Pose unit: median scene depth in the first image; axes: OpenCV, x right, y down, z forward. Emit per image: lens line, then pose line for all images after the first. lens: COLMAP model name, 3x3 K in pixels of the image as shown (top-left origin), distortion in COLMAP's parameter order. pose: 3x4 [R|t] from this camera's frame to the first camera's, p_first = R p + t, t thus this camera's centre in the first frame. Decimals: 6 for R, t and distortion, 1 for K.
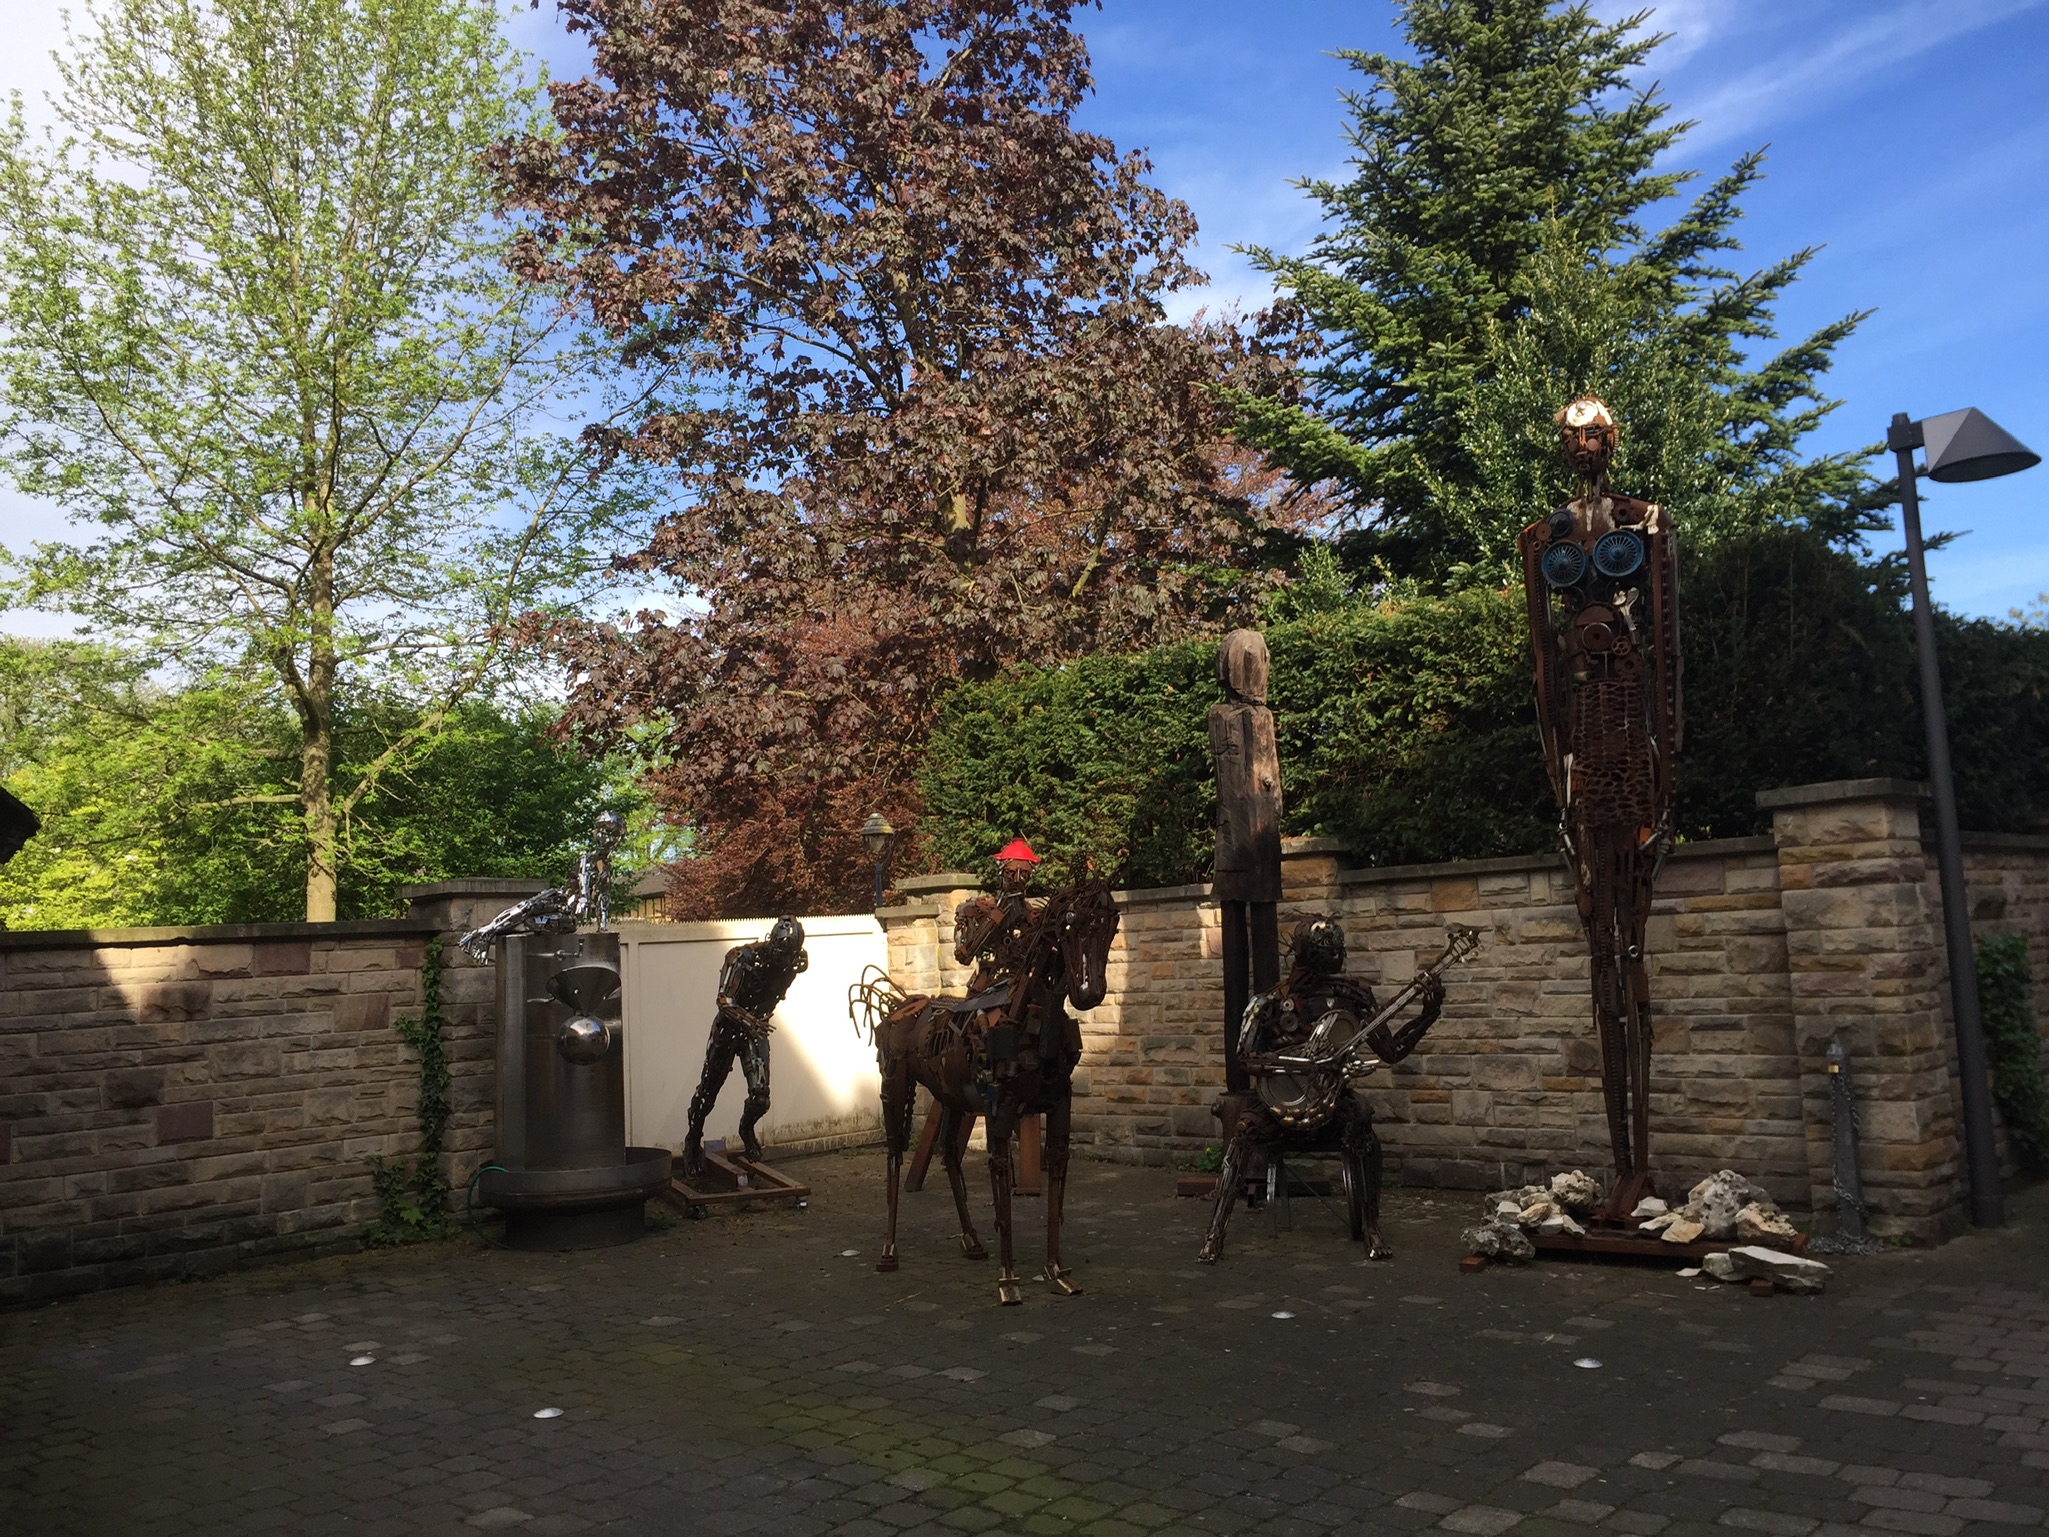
lens RADIAL K [[1782.8, 0, 971.1], [0, 1782.8, 781.0], [0, 0, 1]] dist [0.042908, -0.021775]
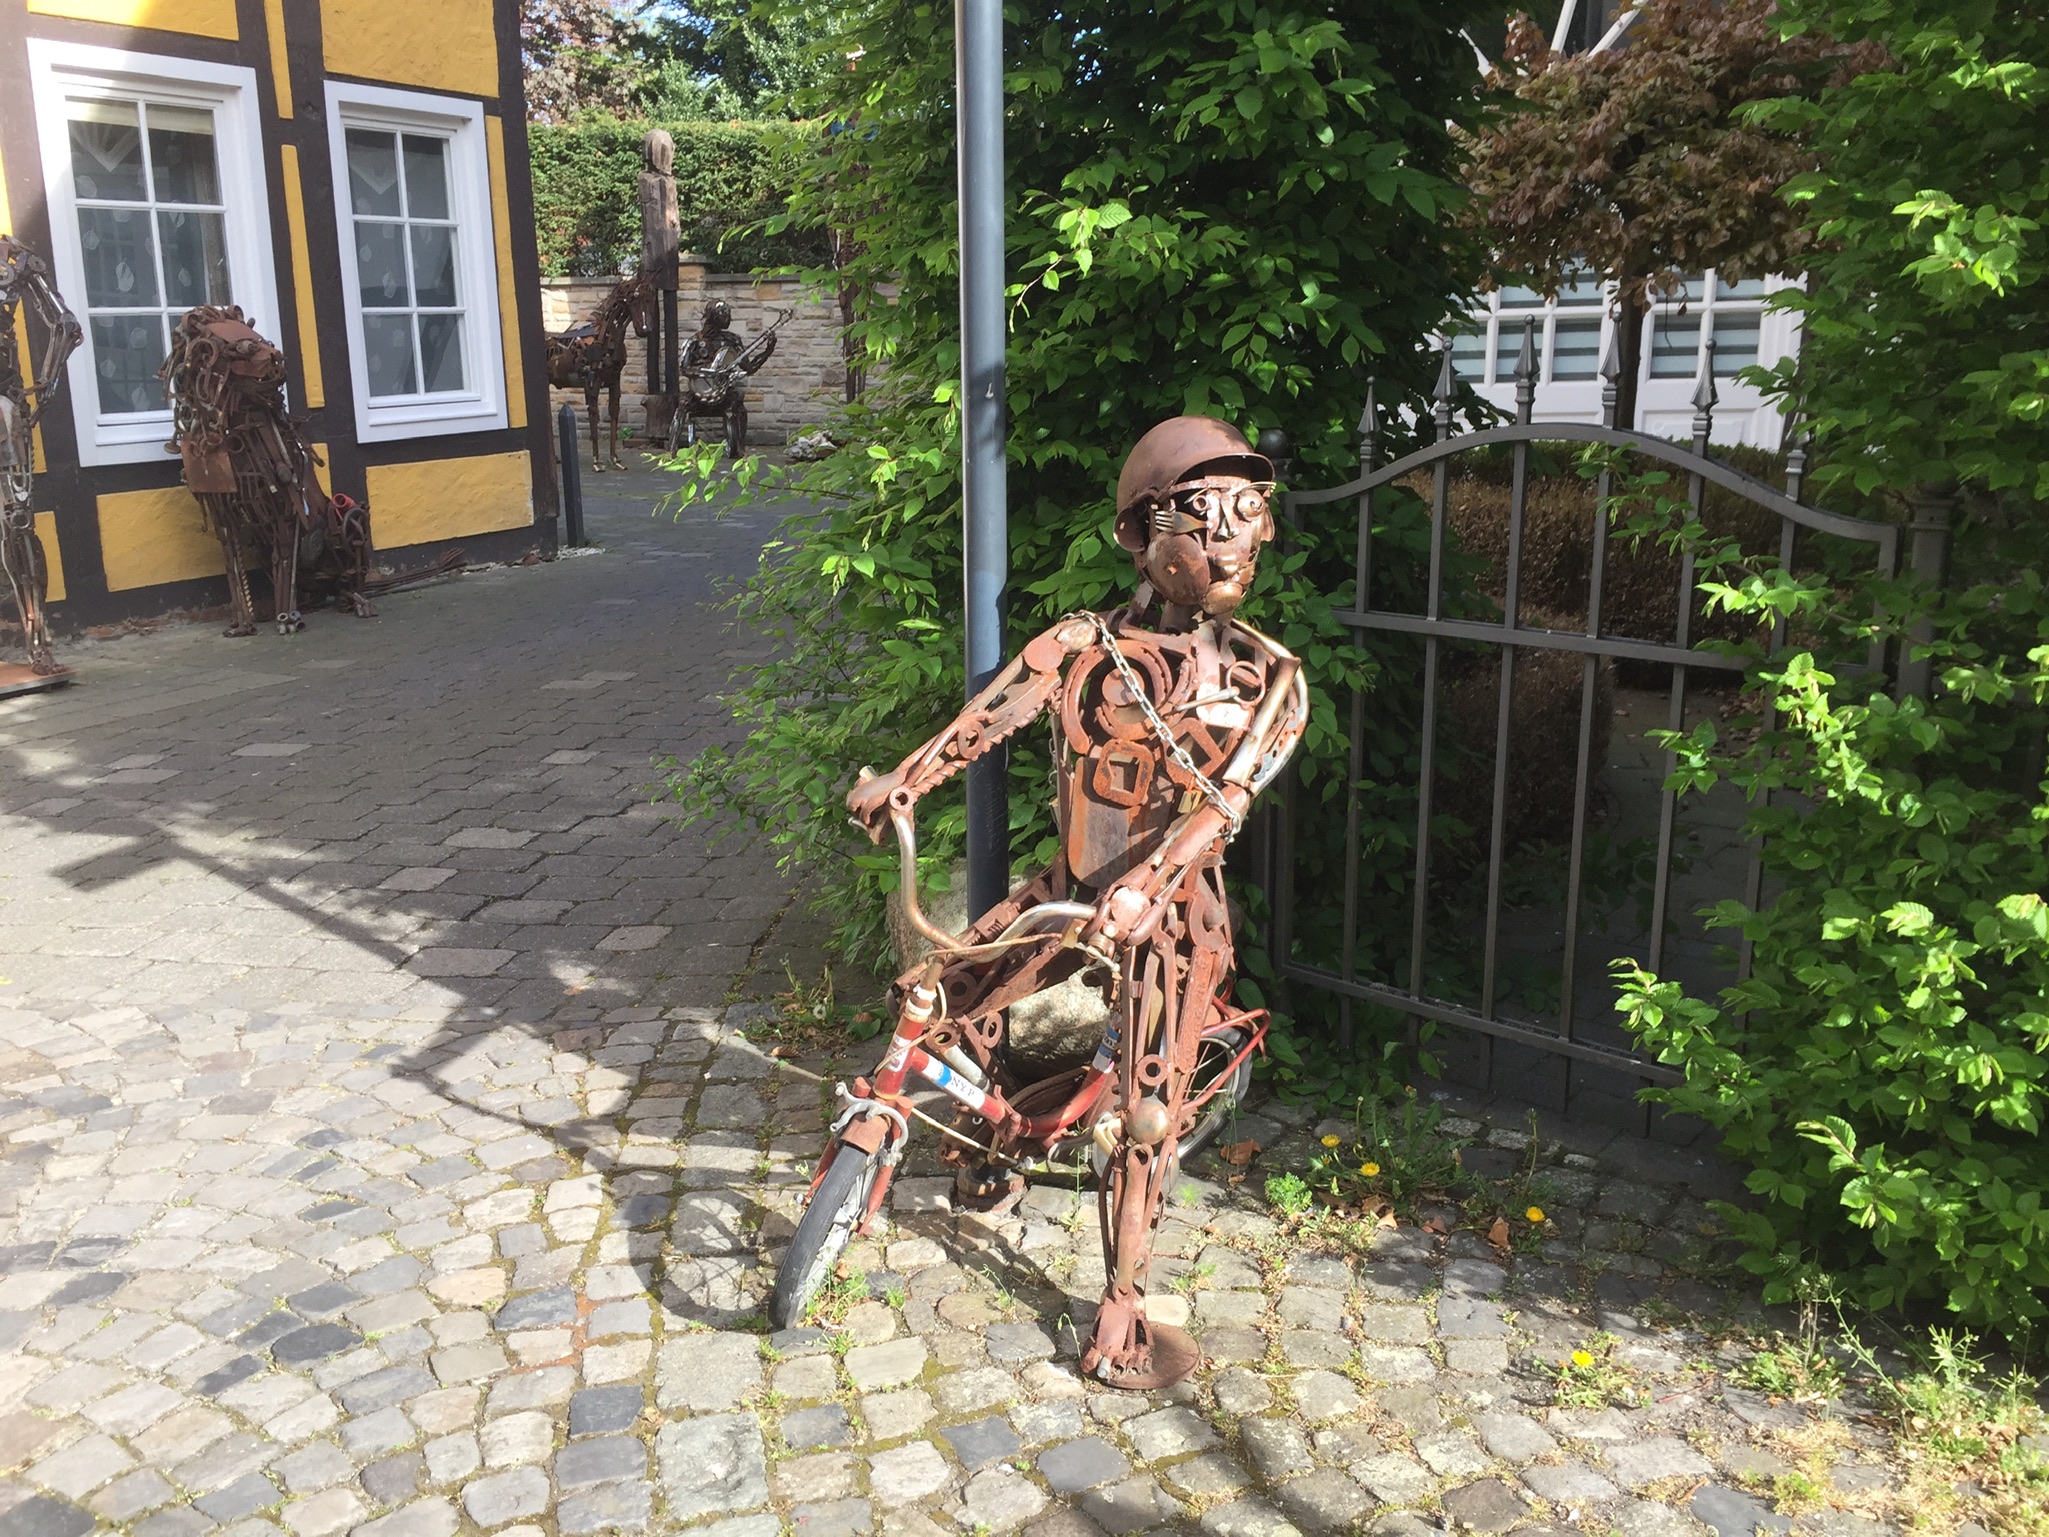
lens RADIAL K [[1782.8, 0, 971.1], [0, 1782.8, 781.0], [0, 0, 1]] dist [0.042908, -0.021775]
pose [[0.893245, -0.070372, 0.444028, -0.436458], [-0.080236, 0.946861, 0.311475, -0.055838], [-0.442351, -0.313851, 0.840133, -0.896624]]
